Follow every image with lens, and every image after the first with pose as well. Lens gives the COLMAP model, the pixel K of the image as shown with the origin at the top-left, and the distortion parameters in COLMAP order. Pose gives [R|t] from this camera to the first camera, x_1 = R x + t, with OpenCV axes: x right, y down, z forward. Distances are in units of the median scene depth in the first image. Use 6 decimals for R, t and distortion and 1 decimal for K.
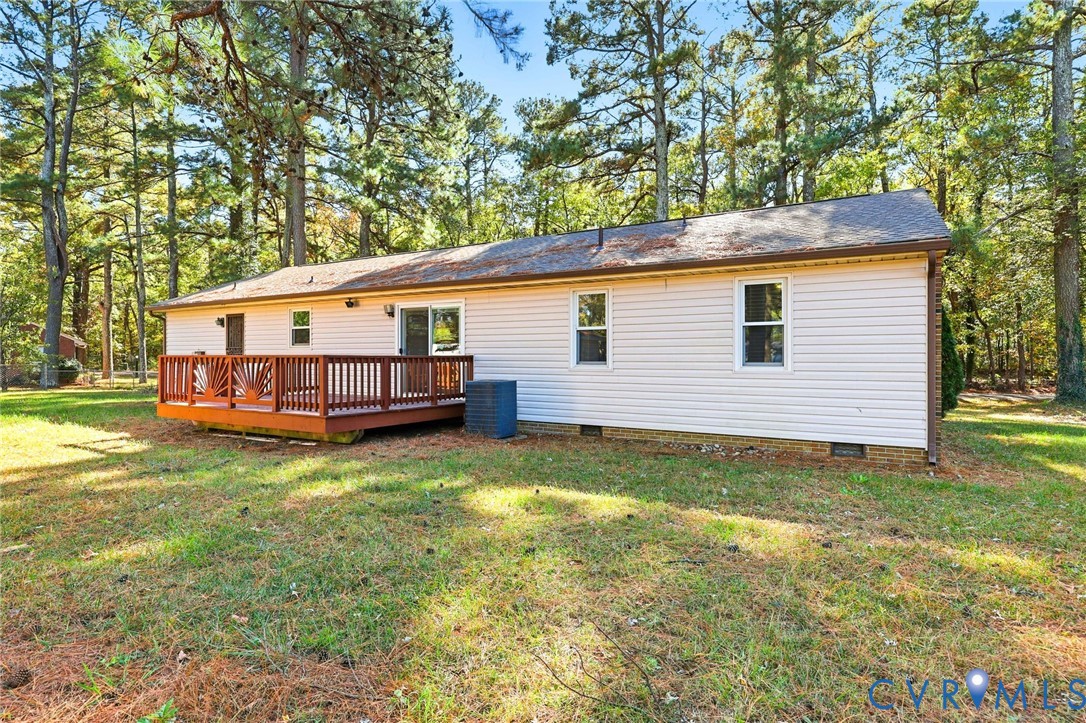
lens RADIAL K [[443.1, 0, 539.9], [0, 443.1, 363.6], [0, 0, 1]] dist [-0.001192, -0.000095]
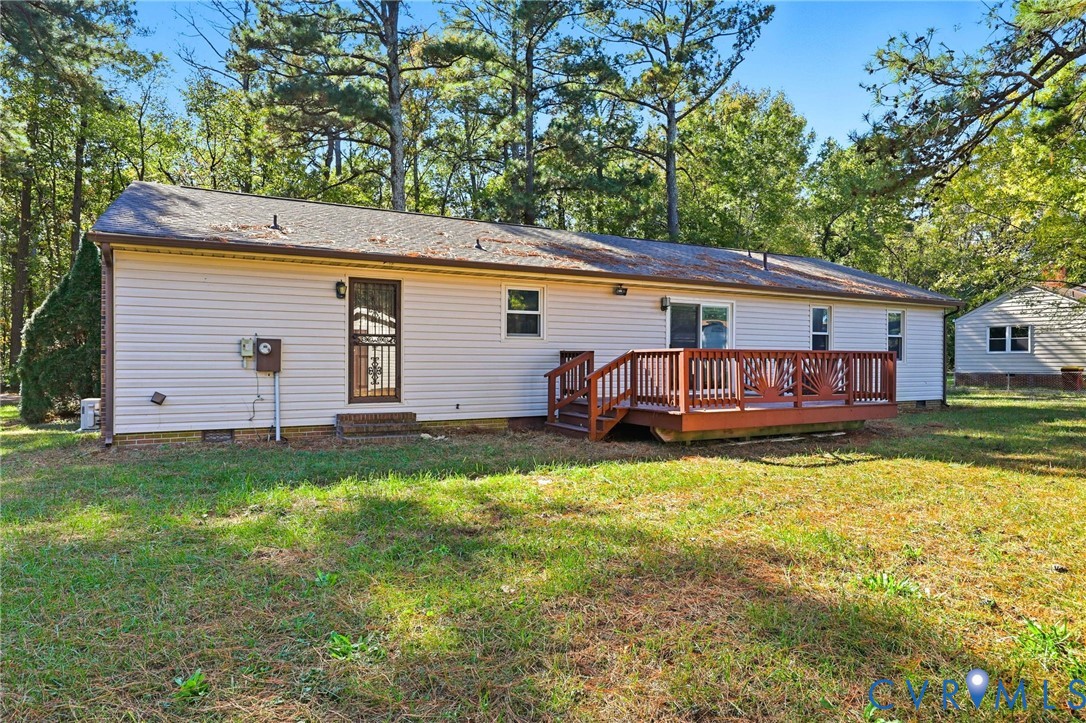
lens RADIAL K [[461.1, 0, 550.4], [0, 461.1, 360.7], [0, 0, 1]] dist [0.011538, -0.000032]
pose [[0.723323, 0.003323, 0.690501, -1.203307], [-0.002420, 0.999994, -0.002278, 0.006297], [-0.690505, -0.000023, 0.723327, 0.449717]]
